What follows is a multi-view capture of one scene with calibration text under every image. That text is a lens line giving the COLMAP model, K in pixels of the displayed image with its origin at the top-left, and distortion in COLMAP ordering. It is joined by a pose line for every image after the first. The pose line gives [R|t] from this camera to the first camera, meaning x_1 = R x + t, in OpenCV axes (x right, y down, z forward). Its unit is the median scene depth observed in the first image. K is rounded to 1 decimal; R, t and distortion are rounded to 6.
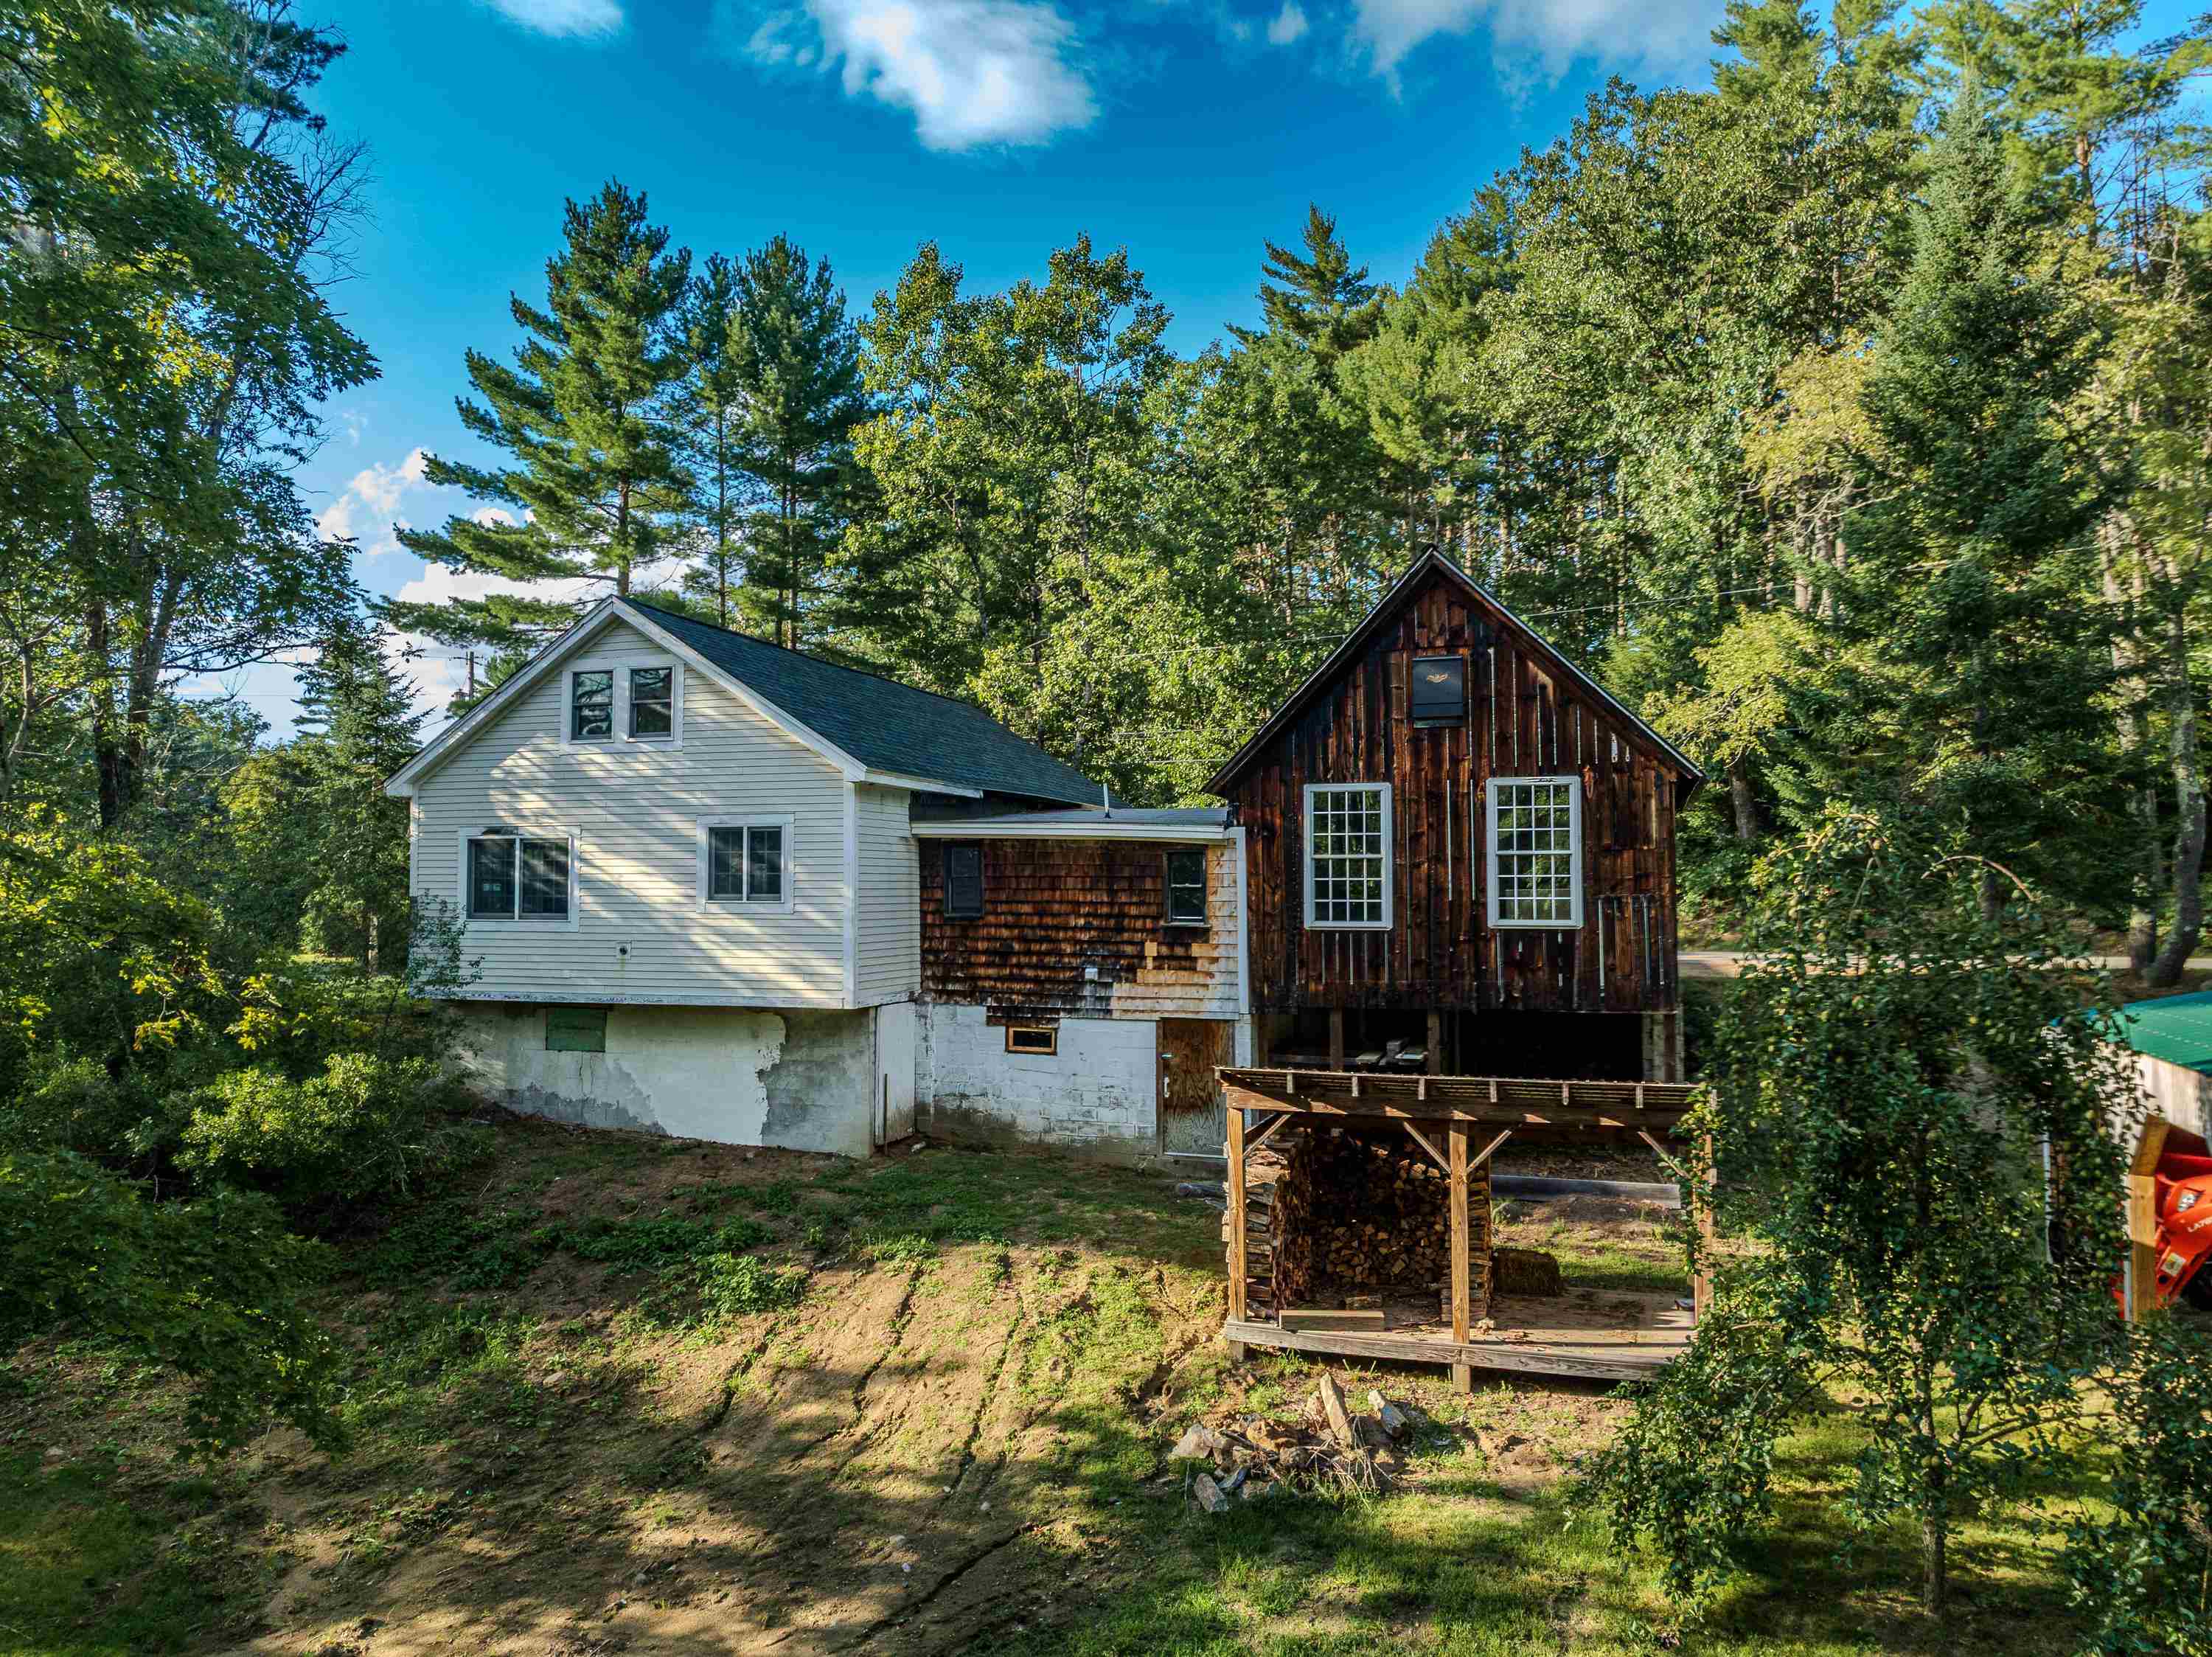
lens RADIAL K [[1528.4, 0, 1106.0], [0, 1528.4, 828.5], [0, 0, 1]] dist [-0.004019, -0.010361]
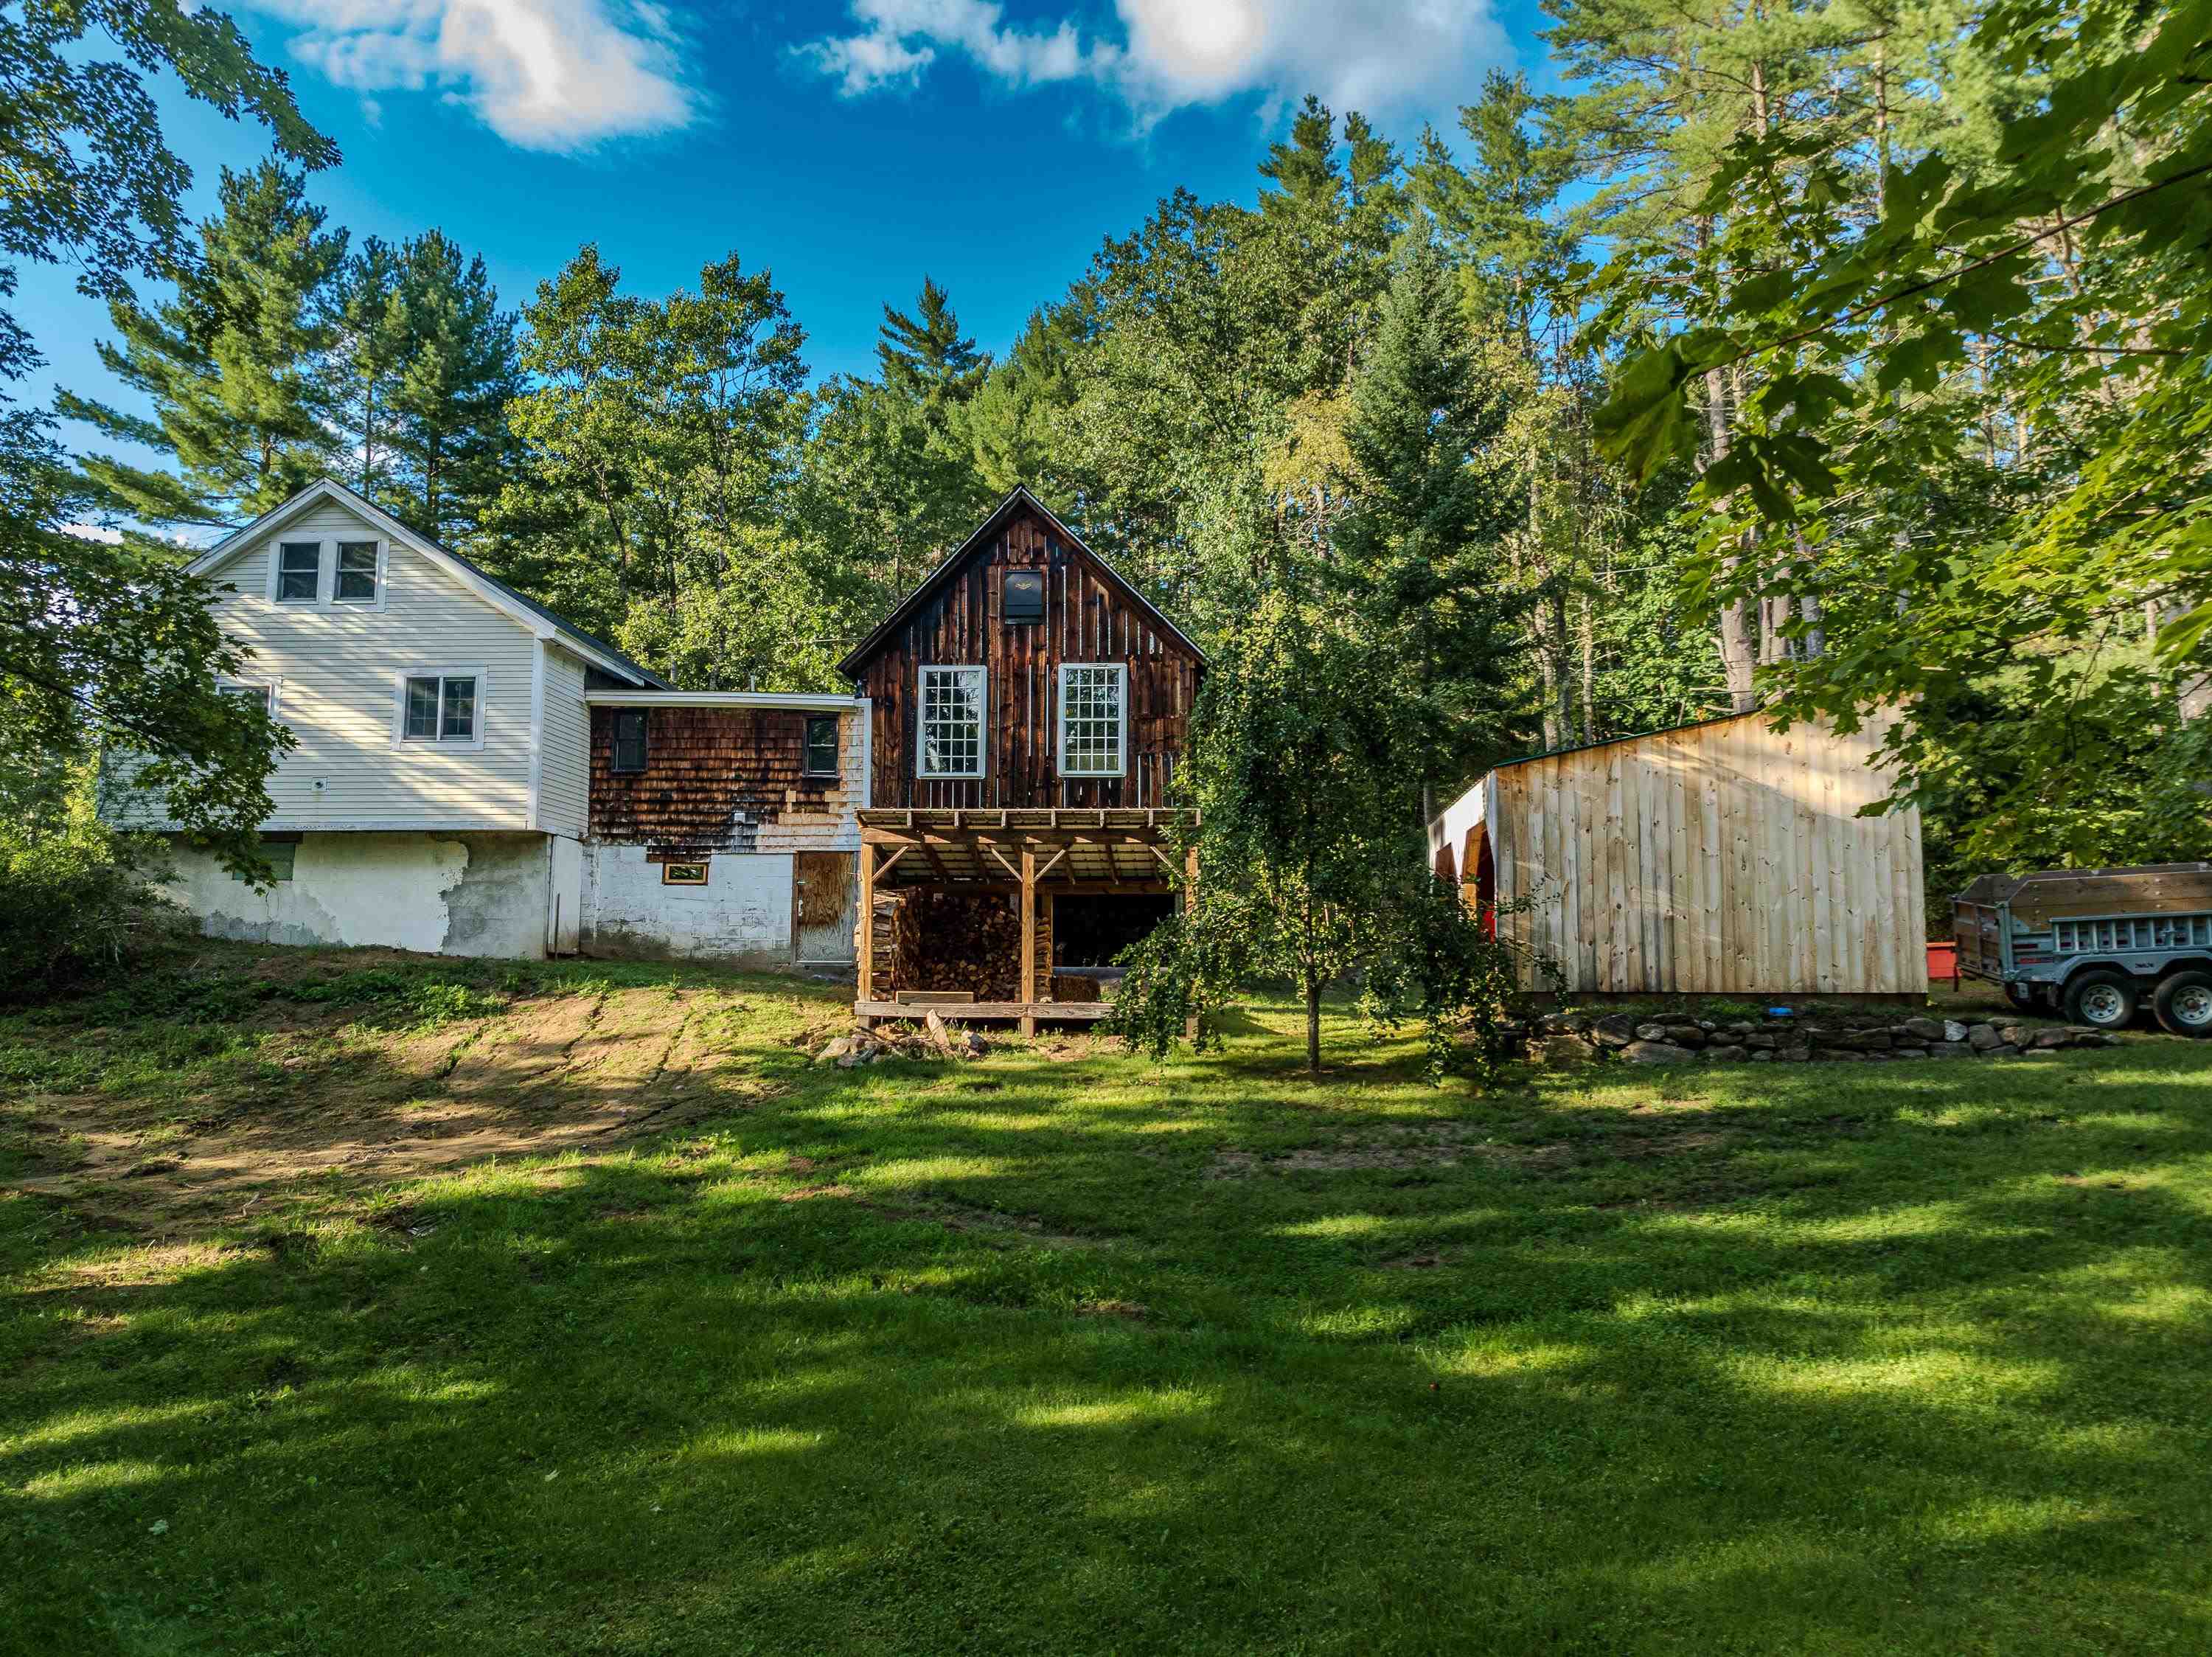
lens RADIAL K [[1509.6, 0, 1080.8], [0, 1509.6, 825.0], [0, 0, 1]] dist [-0.002736, -0.020781]
pose [[0.968493, 0.035352, 0.246520, -0.041810], [-0.021243, 0.997993, -0.059660, 0.164824], [-0.248134, 0.052543, 0.967300, -0.223900]]
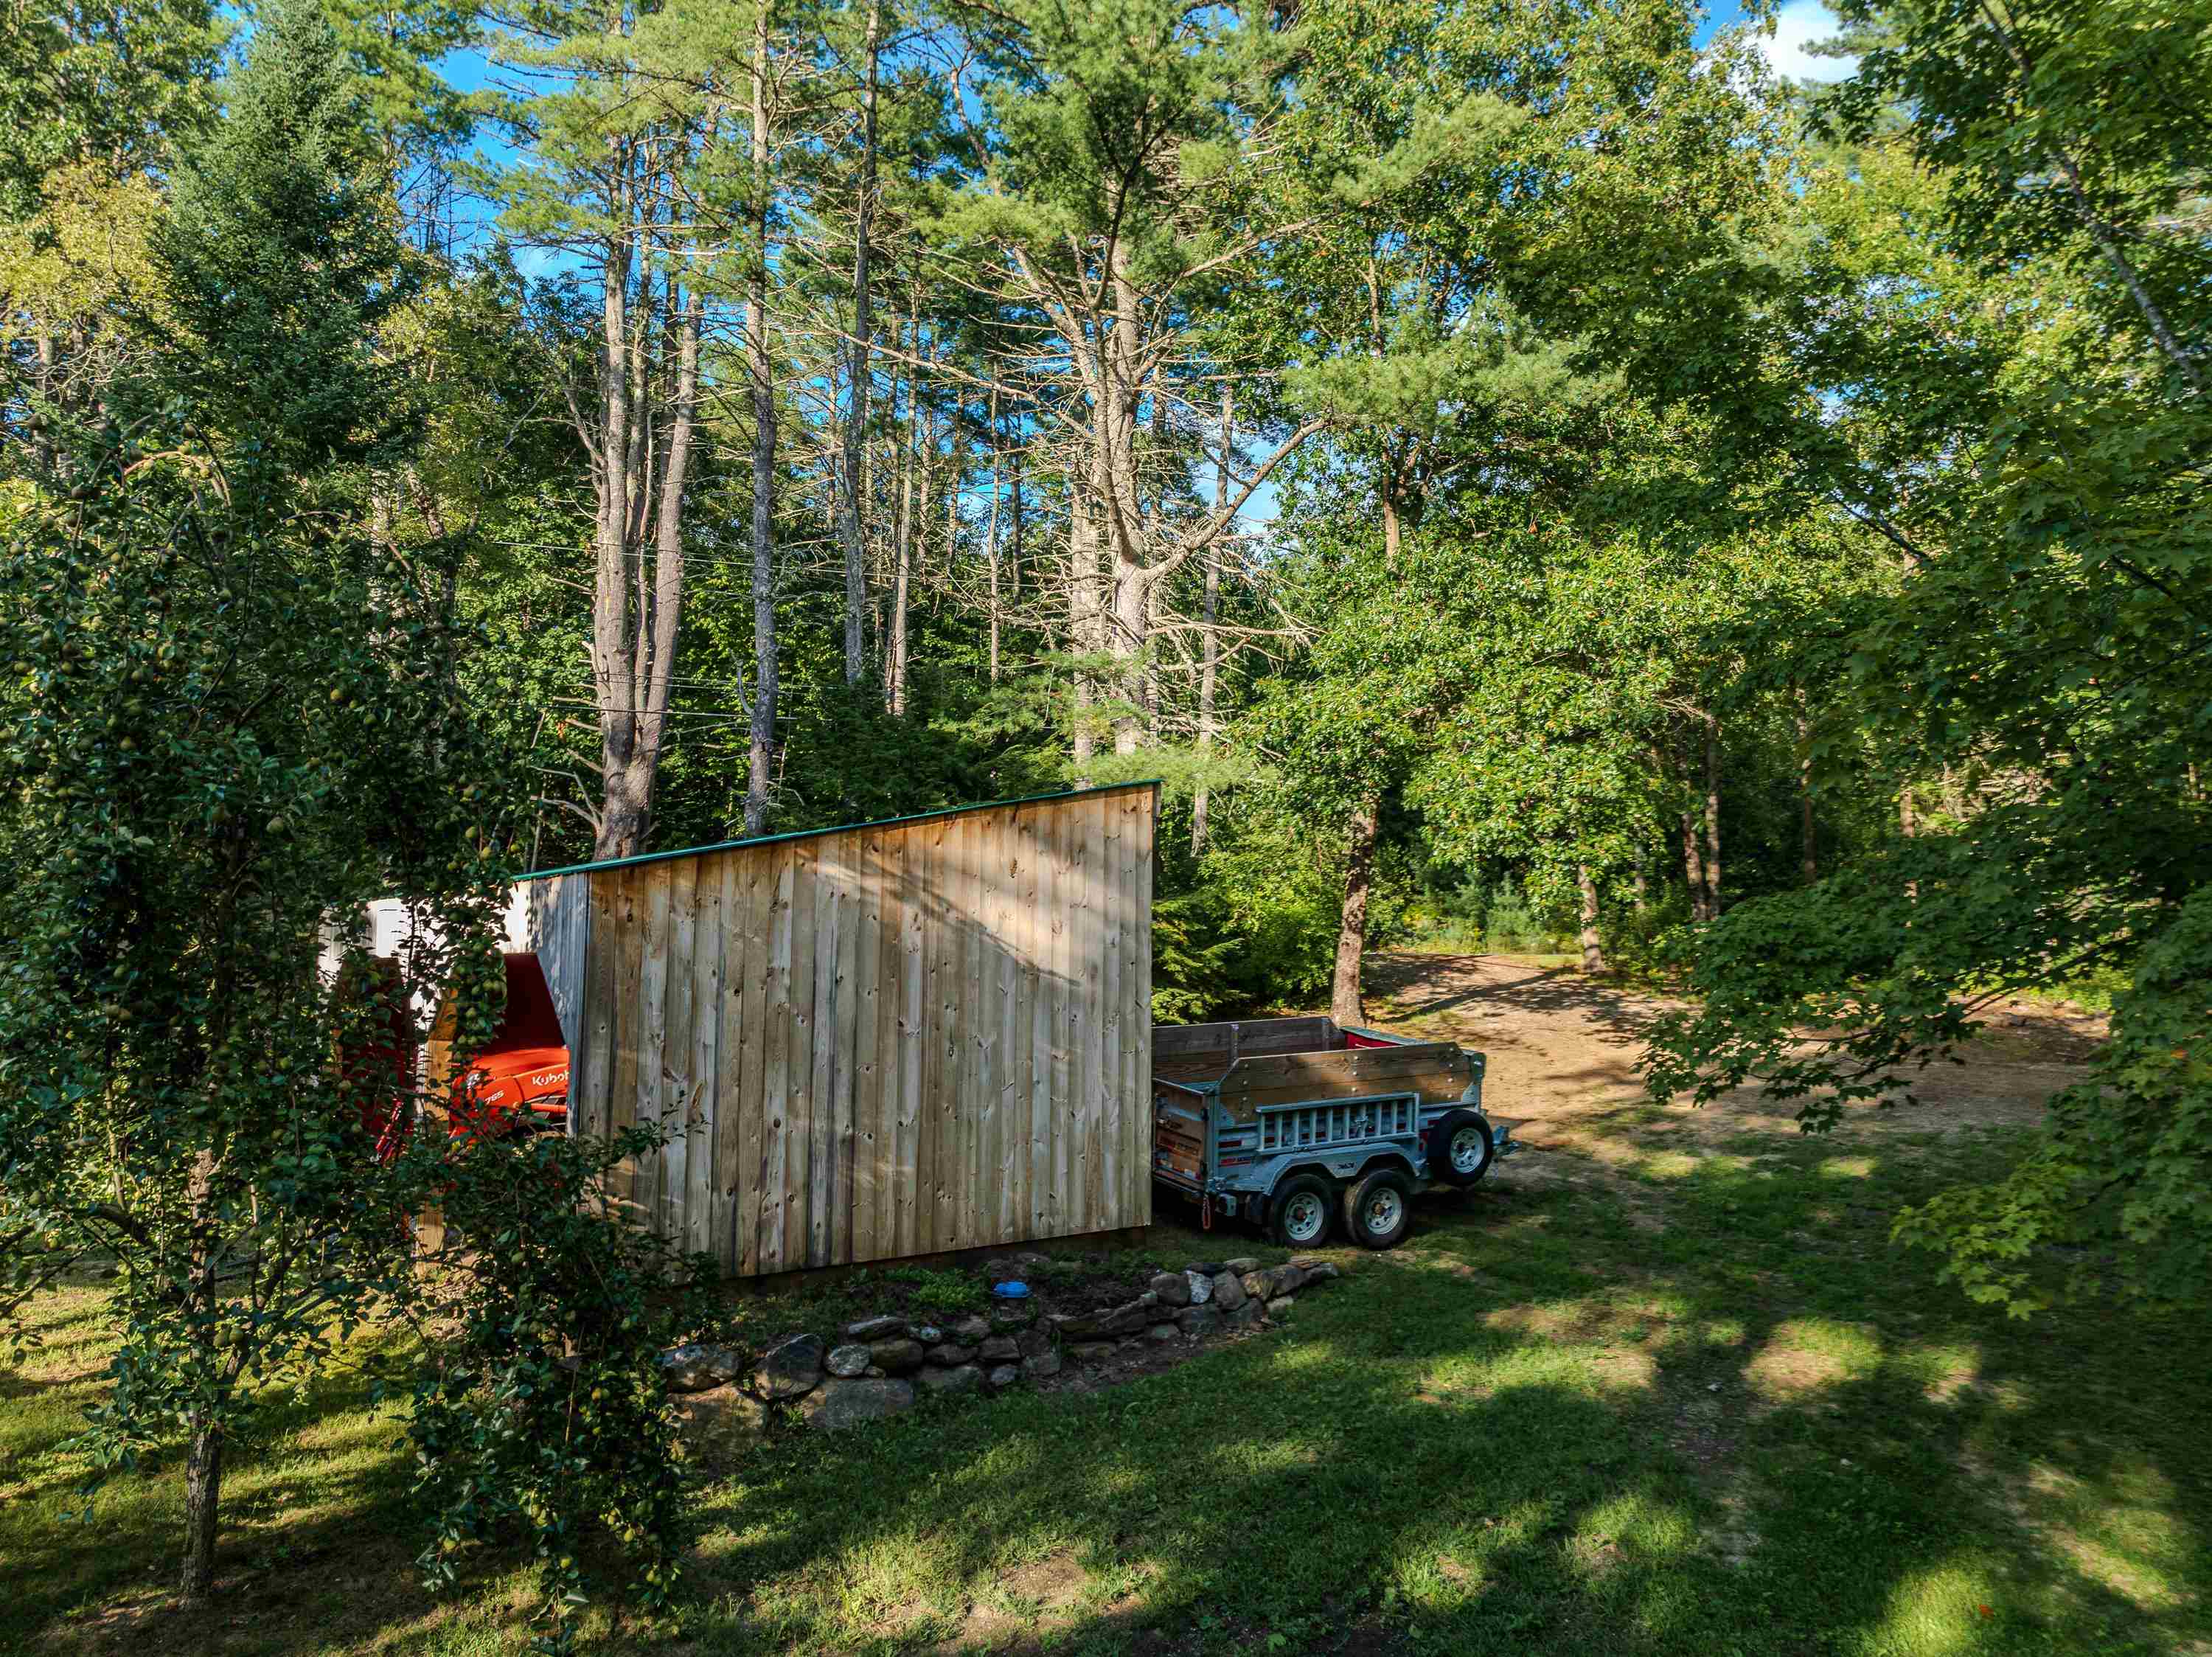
lens RADIAL K [[1534.7, 0, 1091.2], [0, 1534.7, 825.1], [0, 0, 1]] dist [-0.005049, -0.006812]
pose [[0.491696, 0.094224, 0.865654, 0.058090], [-0.047163, 0.995551, -0.081574, 0.098151], [-0.869489, -0.000718, 0.493952, 0.150085]]
